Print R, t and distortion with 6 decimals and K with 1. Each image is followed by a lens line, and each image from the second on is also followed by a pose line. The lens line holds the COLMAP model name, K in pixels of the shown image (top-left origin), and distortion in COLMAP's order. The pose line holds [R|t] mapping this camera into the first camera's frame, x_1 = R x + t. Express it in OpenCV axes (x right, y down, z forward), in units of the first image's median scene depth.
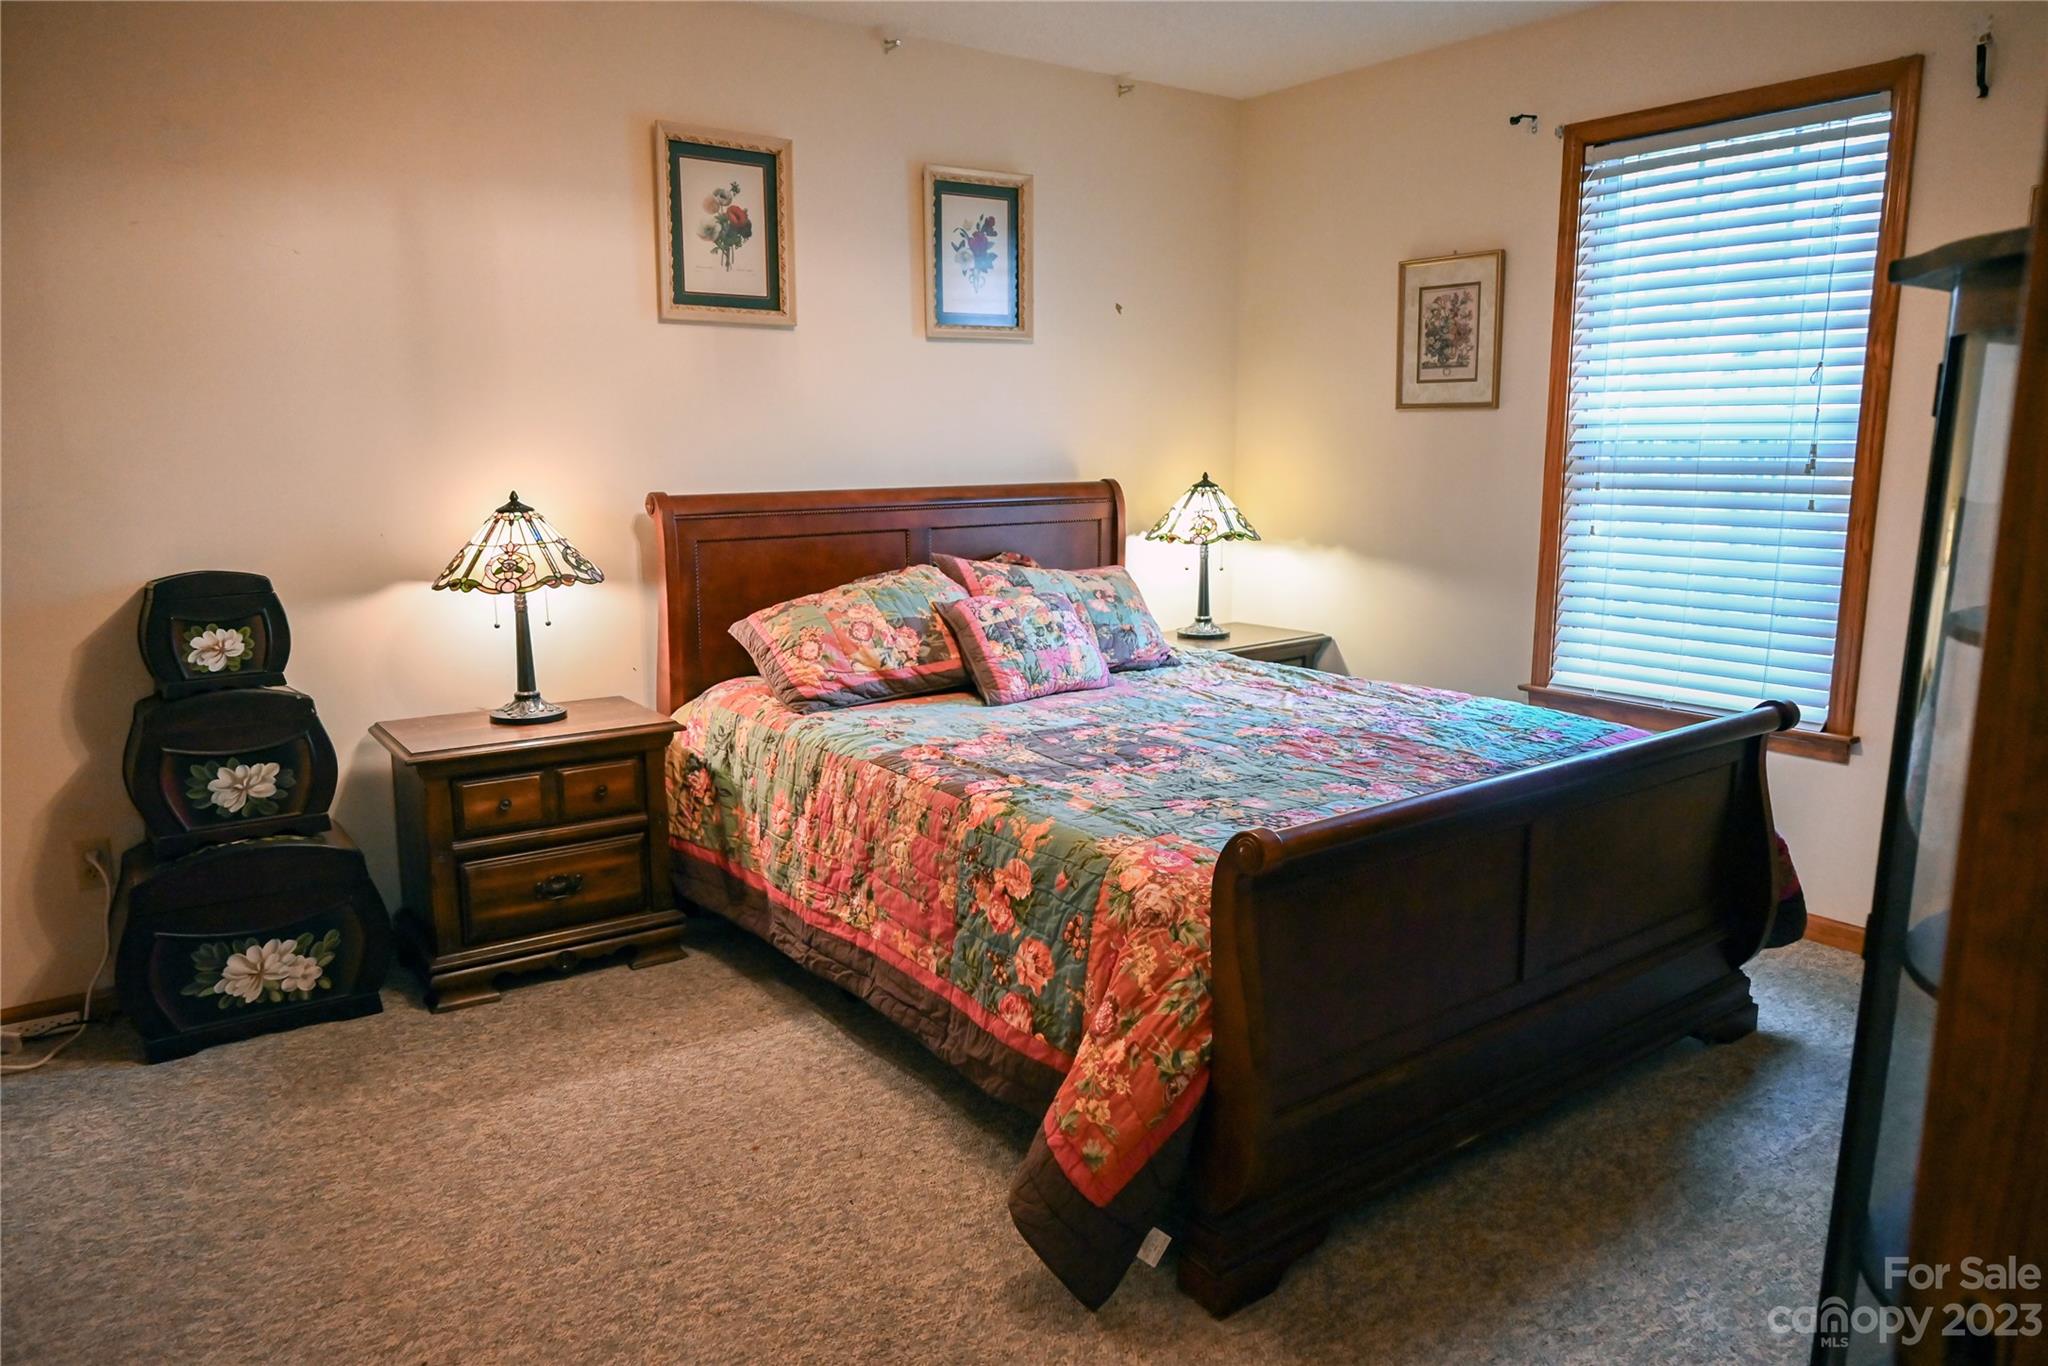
lens RADIAL K [[1380.7, 0, 1022.2], [0, 1380.7, 689.1], [0, 0, 1]] dist [0.002203, 0.001123]
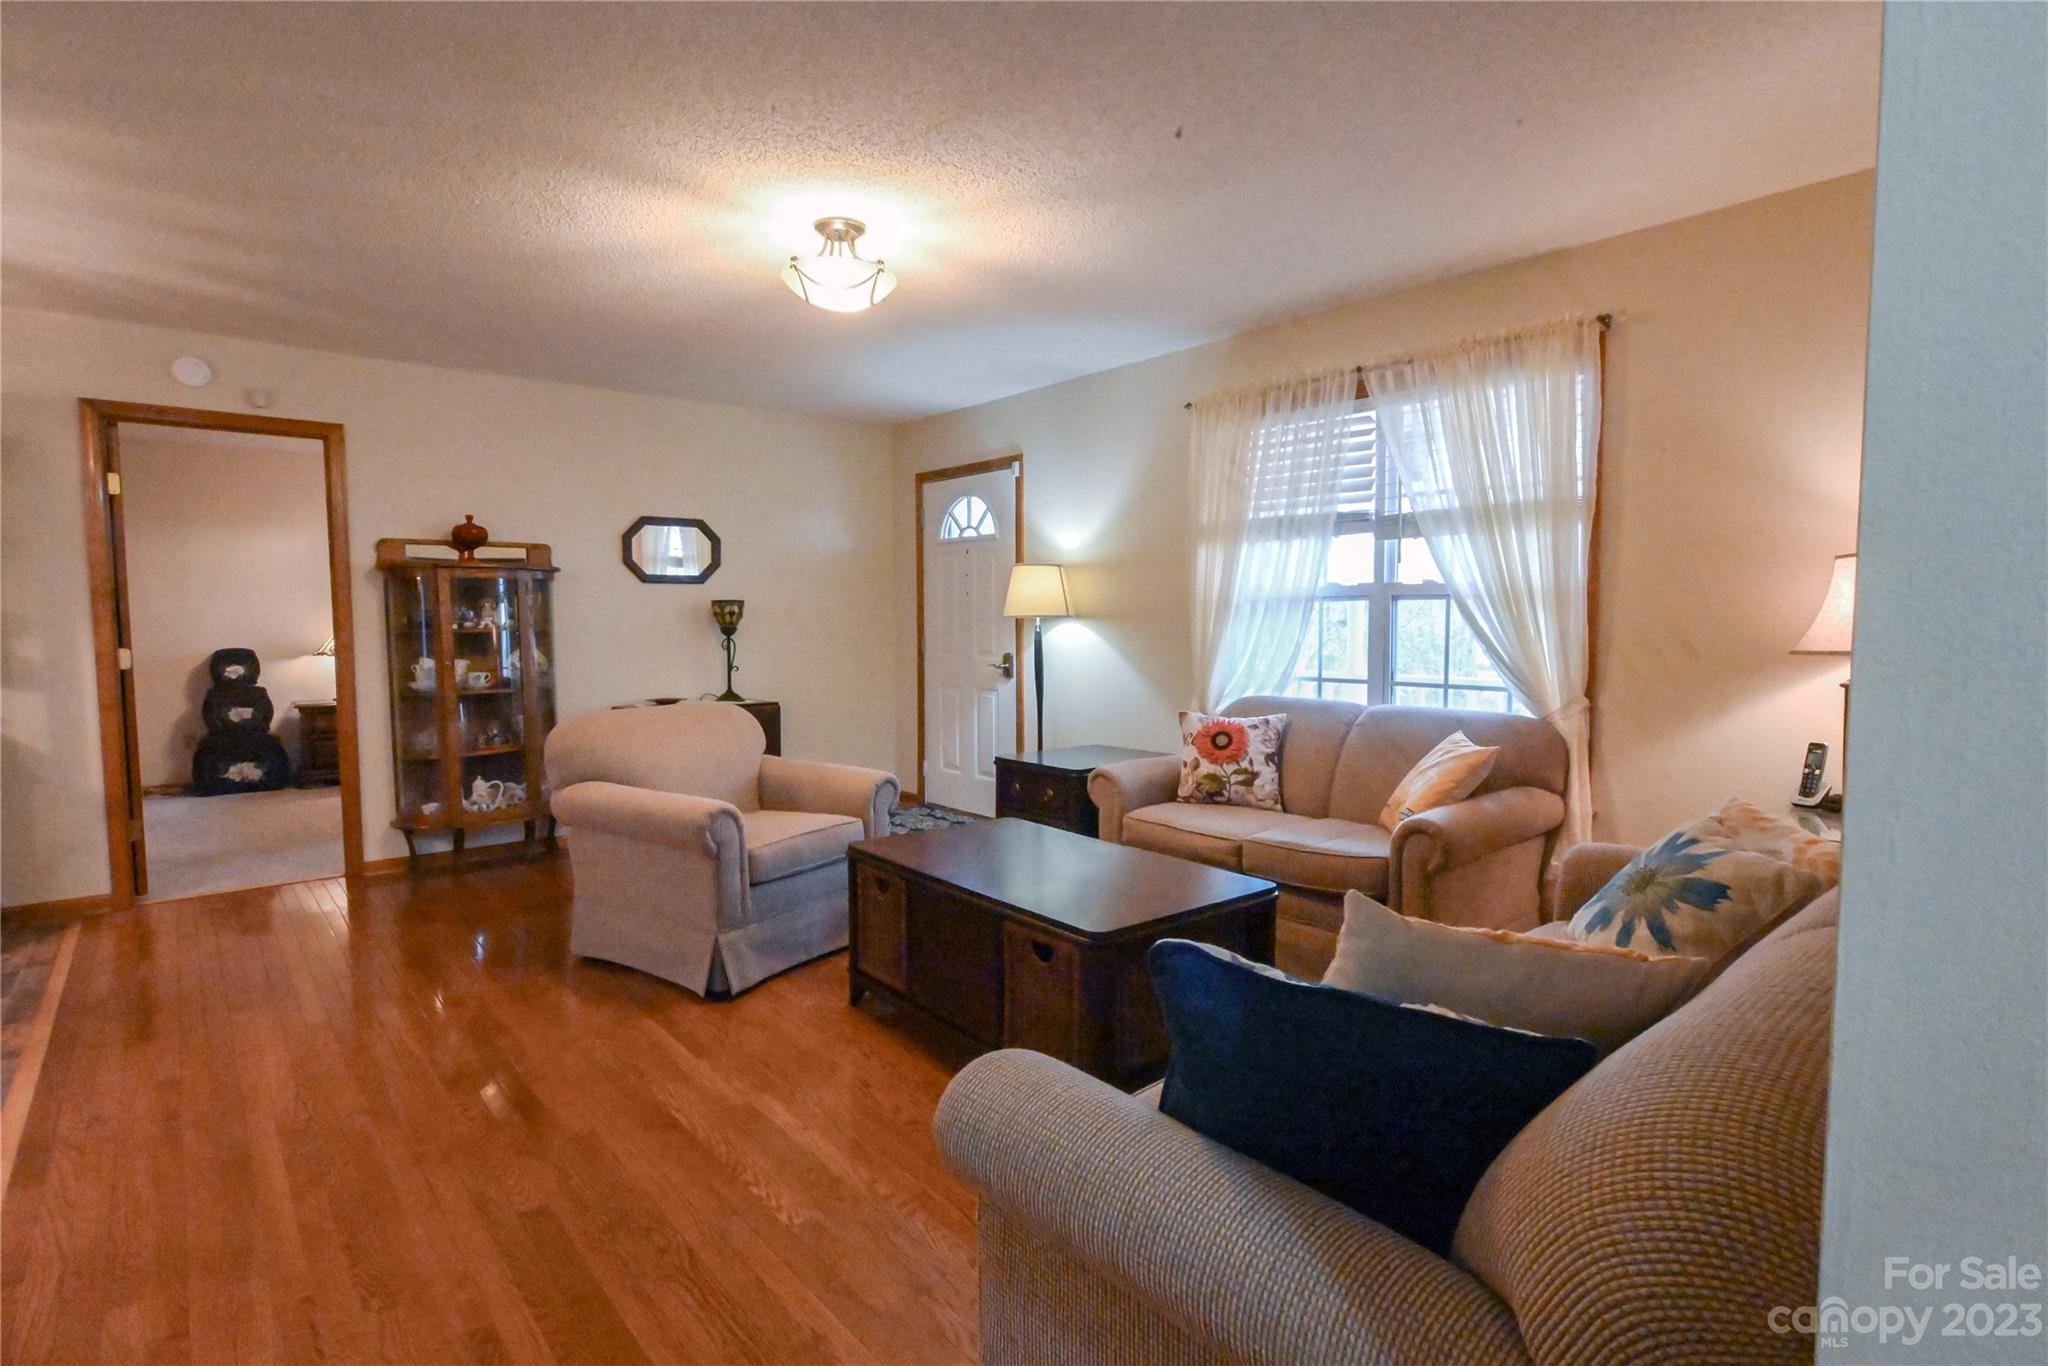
lens RADIAL K [[1019.4, 0, 1031.6], [0, 1019.4, 671.9], [0, 0, 1]] dist [-0.011422, 0.009006]
pose [[0.996004, -0.003423, 0.089241, 1.061356], [0.014561, 0.992117, -0.124469, 0.291771], [-0.088111, 0.125271, 0.988202, -1.514282]]
